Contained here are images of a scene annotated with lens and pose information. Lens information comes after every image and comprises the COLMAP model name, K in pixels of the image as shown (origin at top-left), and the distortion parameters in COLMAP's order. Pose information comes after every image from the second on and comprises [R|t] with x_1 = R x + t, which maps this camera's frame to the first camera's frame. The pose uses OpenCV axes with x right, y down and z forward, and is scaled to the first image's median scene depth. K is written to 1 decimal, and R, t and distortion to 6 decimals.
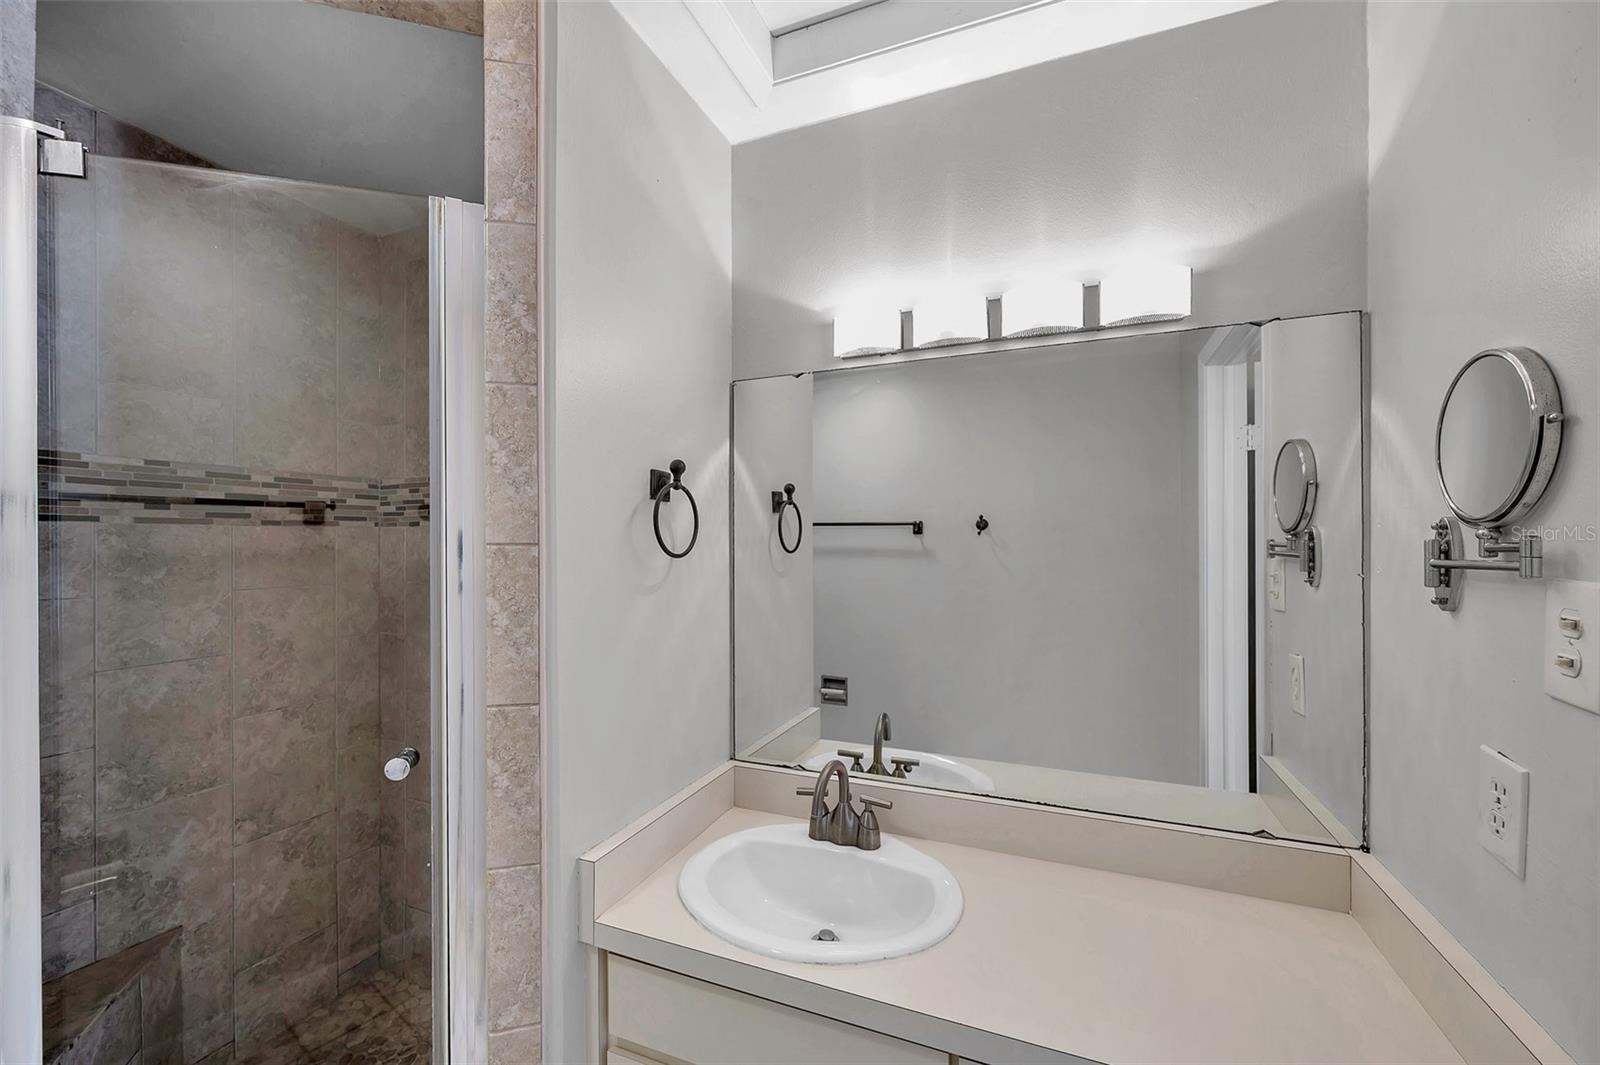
lens RADIAL K [[641.1, 0, 797.6], [0, 641.1, 536.2], [0, 0, 1]] dist [0.005638, 0.000440]
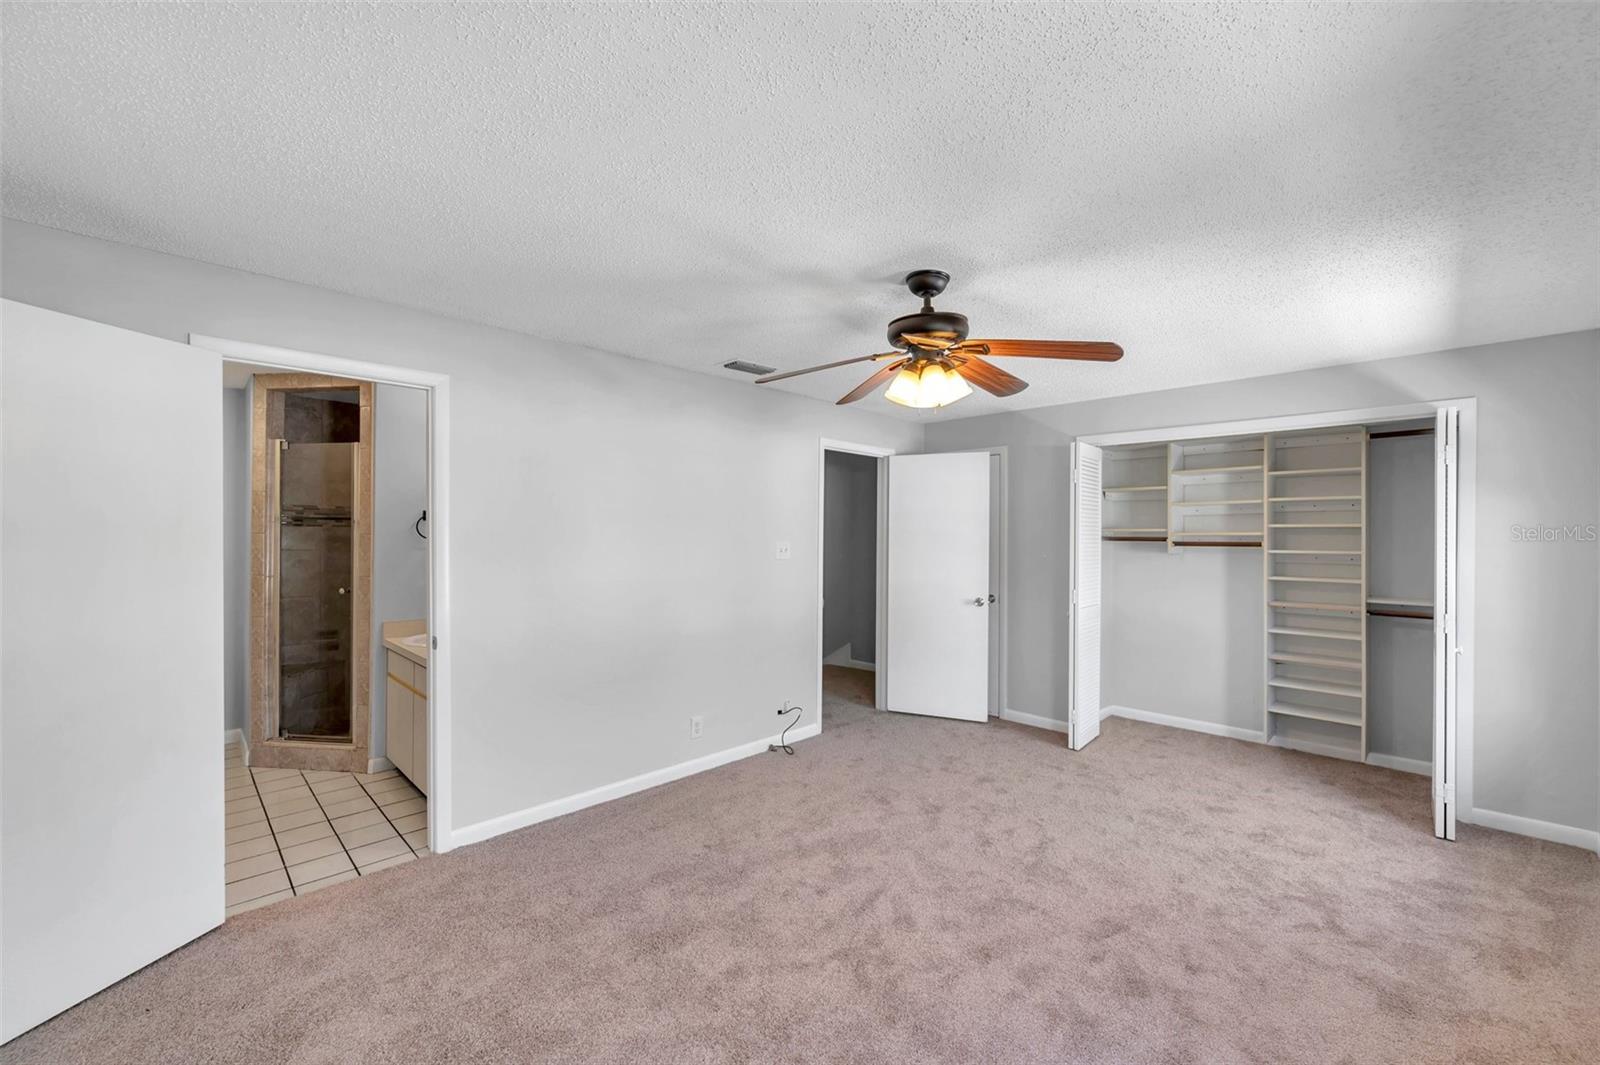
lens RADIAL K [[641.1, 0, 804.5], [0, 641.1, 534.9], [0, 0, 1]] dist [0.005638, 0.000440]
pose [[0.924608, 0.013003, -0.380697, 3.205916], [-0.013545, 0.999907, 0.001255, -0.020317], [0.380678, 0.003996, 0.924699, -1.427928]]
